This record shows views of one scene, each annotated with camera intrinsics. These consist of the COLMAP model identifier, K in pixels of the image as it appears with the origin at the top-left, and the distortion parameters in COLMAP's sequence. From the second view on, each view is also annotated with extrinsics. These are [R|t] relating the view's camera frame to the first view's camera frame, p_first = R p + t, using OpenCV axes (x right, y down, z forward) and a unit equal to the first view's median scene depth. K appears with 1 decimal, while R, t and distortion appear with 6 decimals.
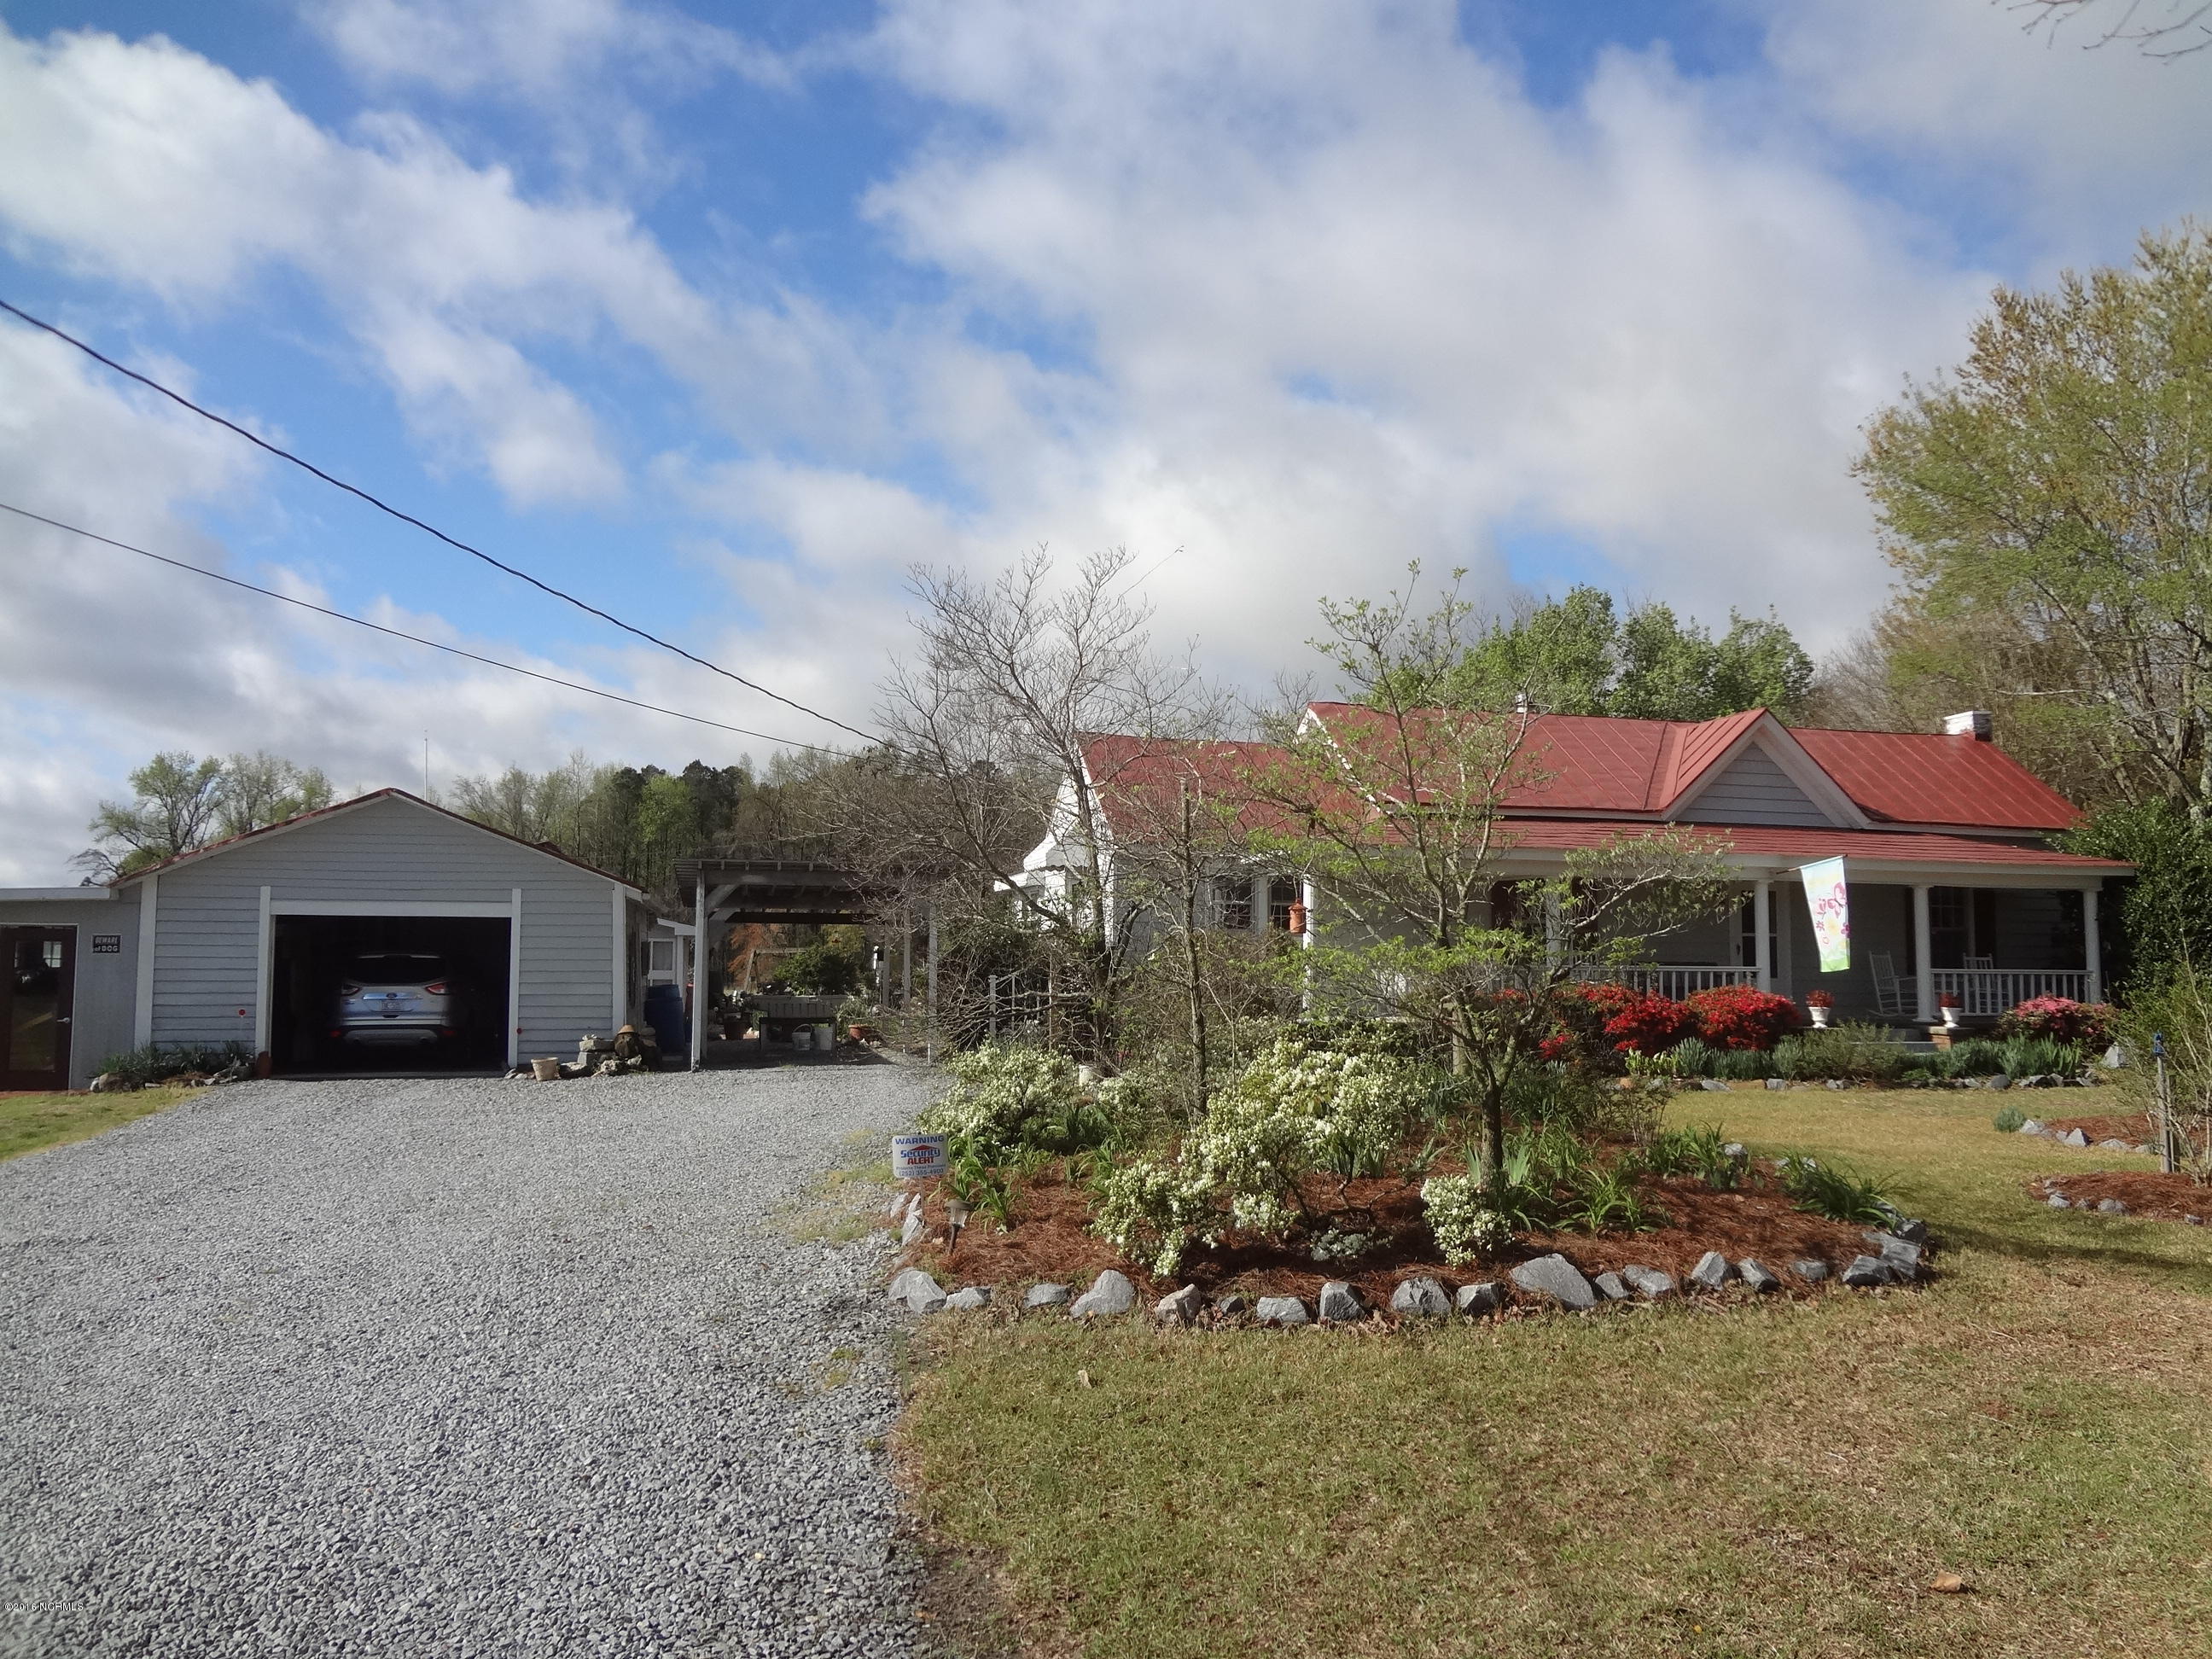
lens RADIAL K [[1610.0, 0, 1106.0], [0, 1610.0, 829.5], [0, 0, 1]] dist [-0.068283, 0.073930]
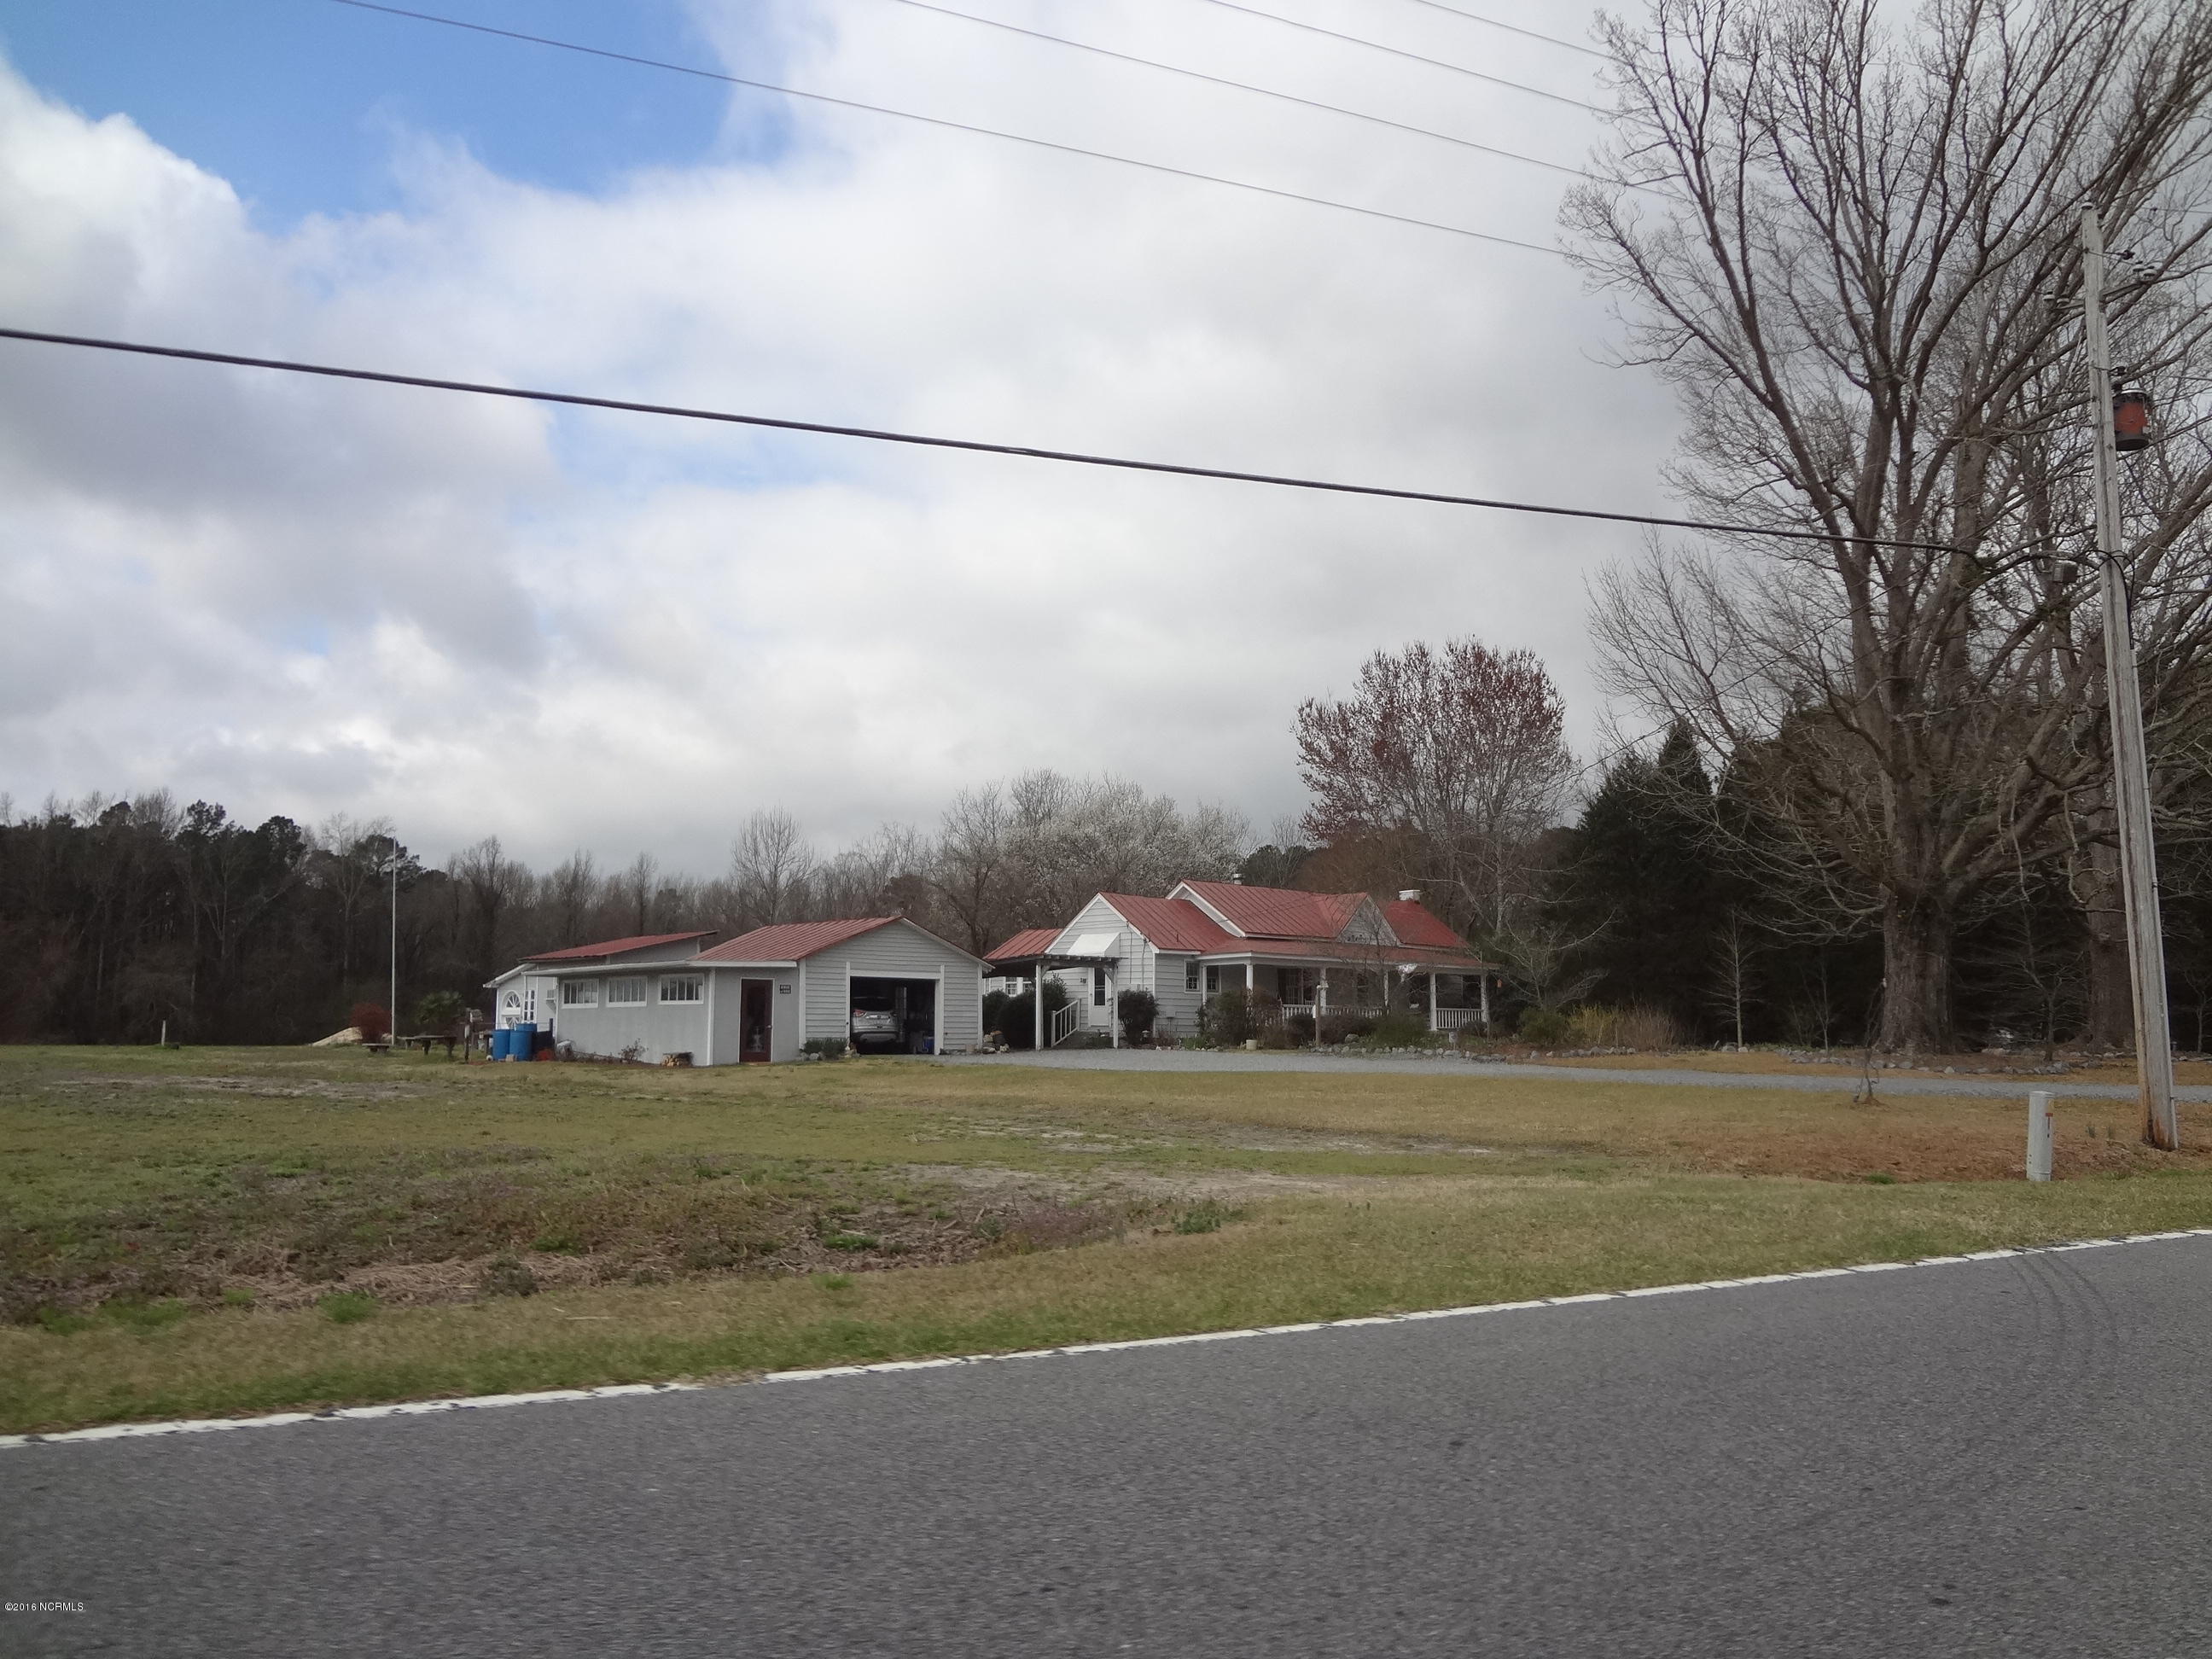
lens RADIAL K [[1631.4, 0, 1107.8], [0, 1631.4, 809.5], [0, 0, 1]] dist [-0.036390, 0.001653]
pose [[0.865615, 0.067260, 0.496171, -1.123775], [-0.040532, 0.997097, -0.064454, -0.033339], [-0.499066, 0.035681, 0.865829, -0.858724]]
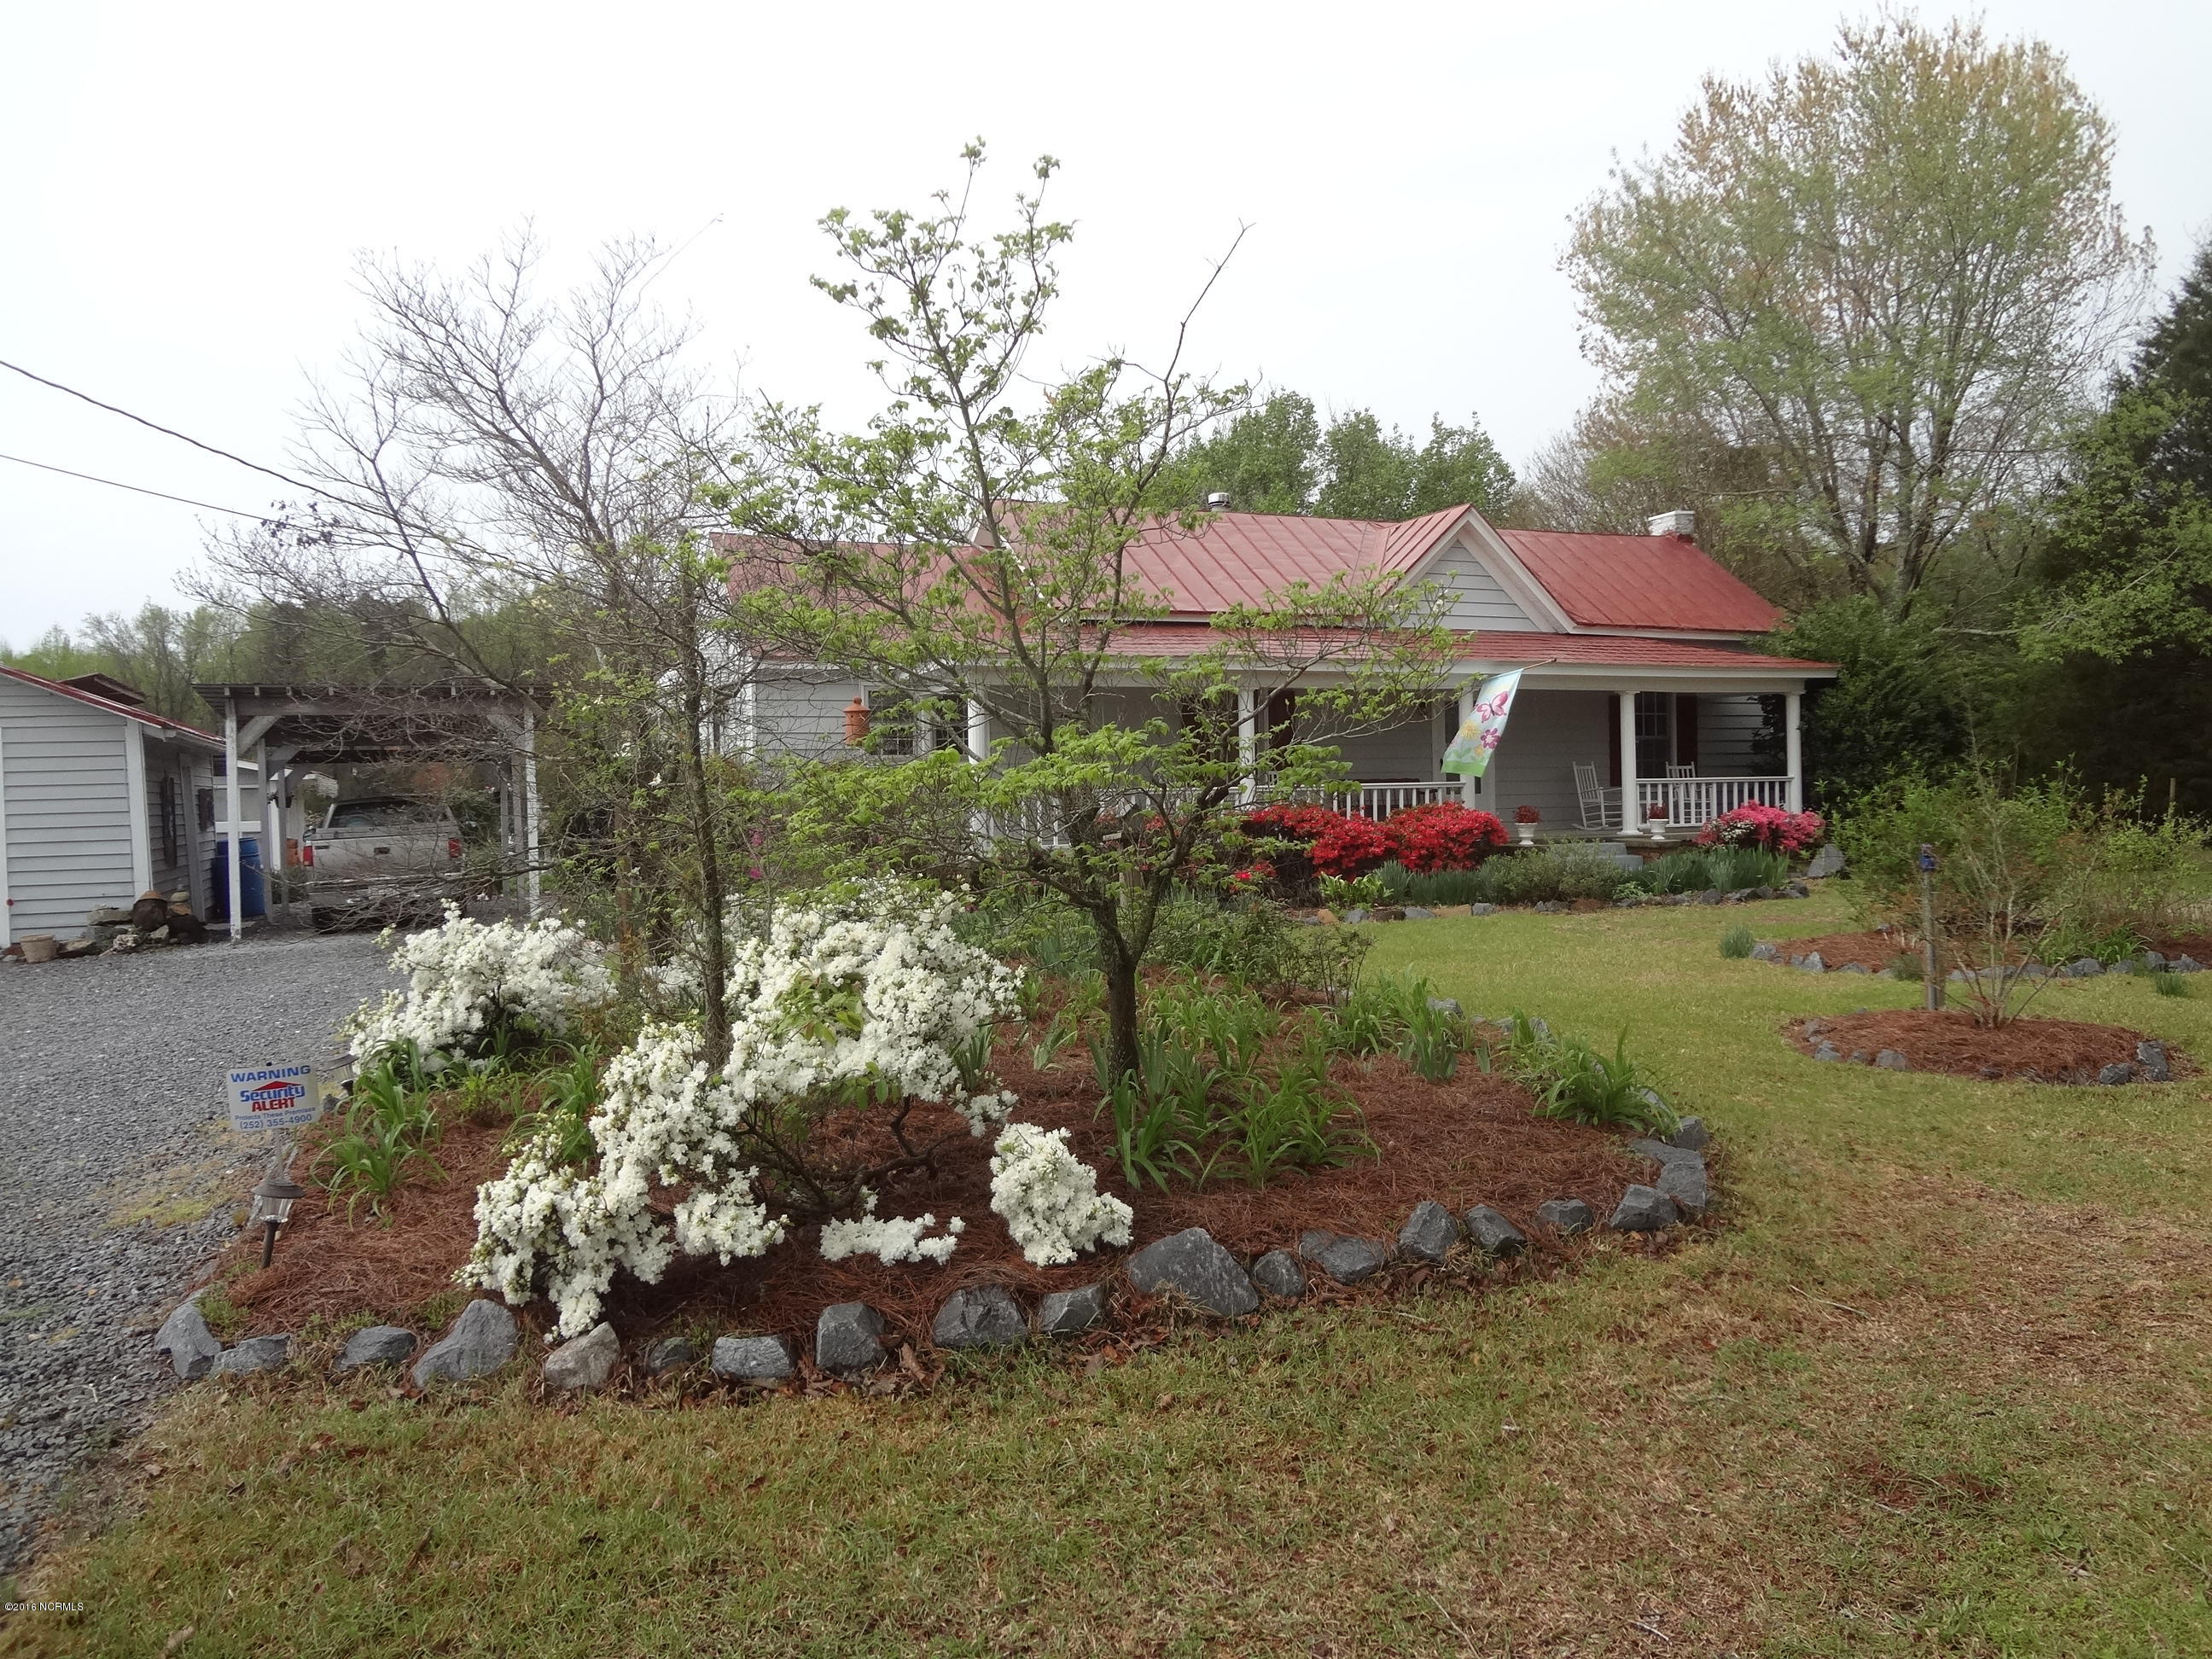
lens RADIAL K [[1600.2, 0, 1078.9], [0, 1600.2, 826.0], [0, 0, 1]] dist [-0.016115, 0.001178]
pose [[0.987283, -0.032223, 0.155675, 0.039796], [0.015934, 0.994369, 0.104769, 0.010184], [-0.158175, -0.100956, 0.982237, 0.110964]]
